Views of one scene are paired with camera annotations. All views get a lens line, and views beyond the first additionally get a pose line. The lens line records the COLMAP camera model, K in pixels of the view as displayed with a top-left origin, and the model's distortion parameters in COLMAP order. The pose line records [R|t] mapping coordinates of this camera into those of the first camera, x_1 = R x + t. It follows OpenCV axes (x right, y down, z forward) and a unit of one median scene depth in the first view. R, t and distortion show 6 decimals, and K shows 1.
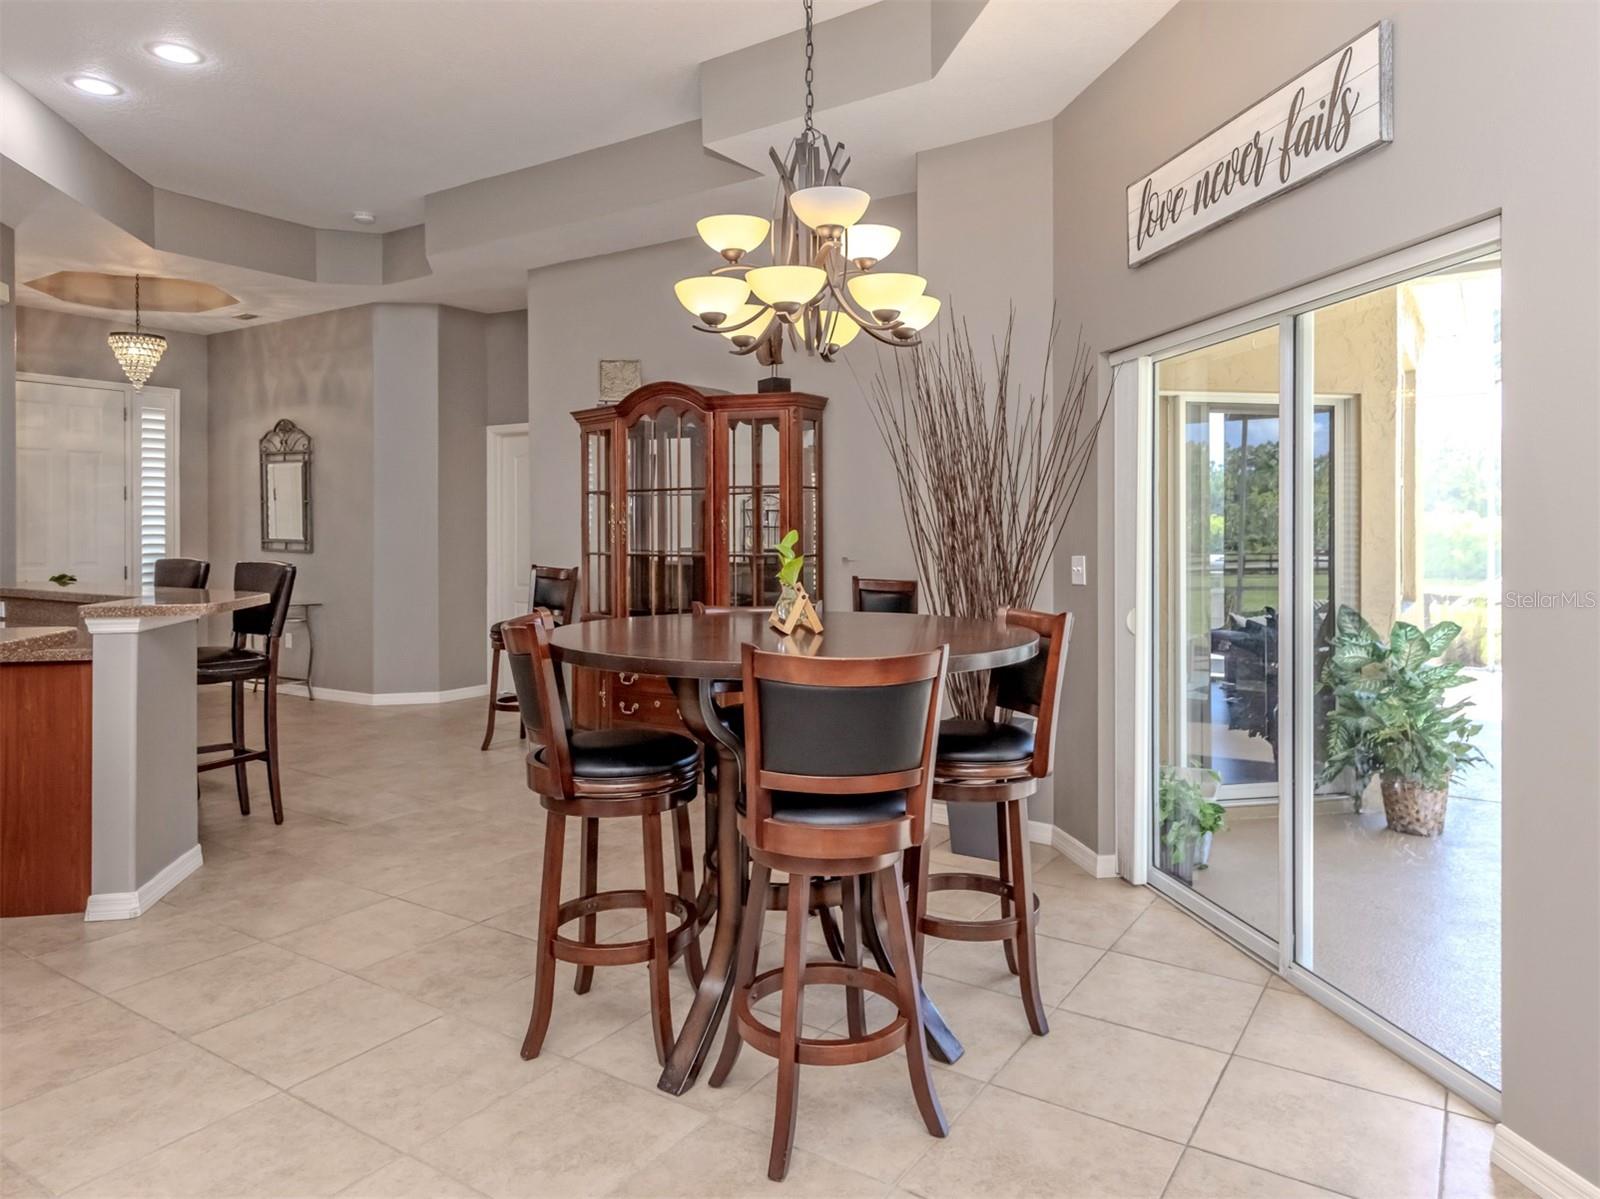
lens RADIAL K [[1021.2, 0, 805.4], [0, 1021.2, 535.4], [0, 0, 1]] dist [-0.008853, 0.003658]
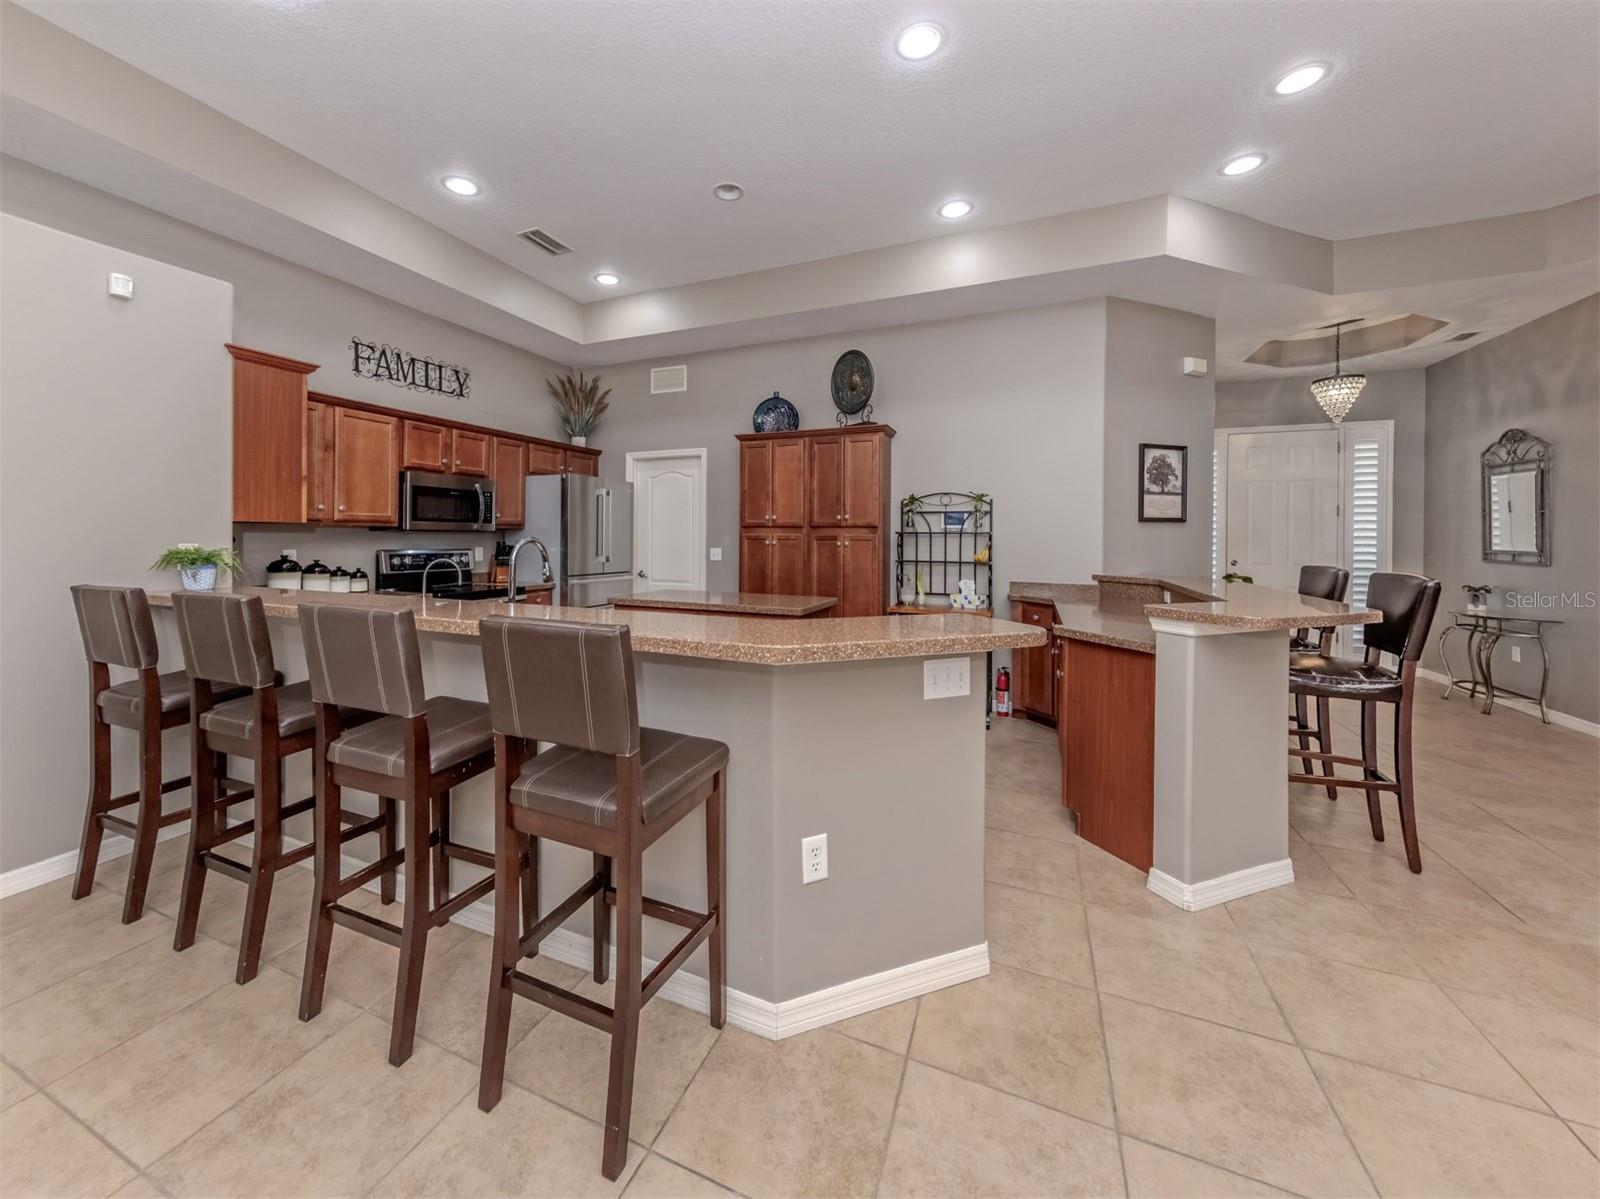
lens RADIAL K [[614.8, 0, 763.9], [0, 614.8, 540.8], [0, 0, 1]] dist [0.001047, 0.000053]
pose [[0.169310, 0.005915, -0.985545, -0.068067], [-0.012120, 0.999919, 0.003919, 0.000504], [0.985488, 0.011281, 0.169368, 0.271974]]
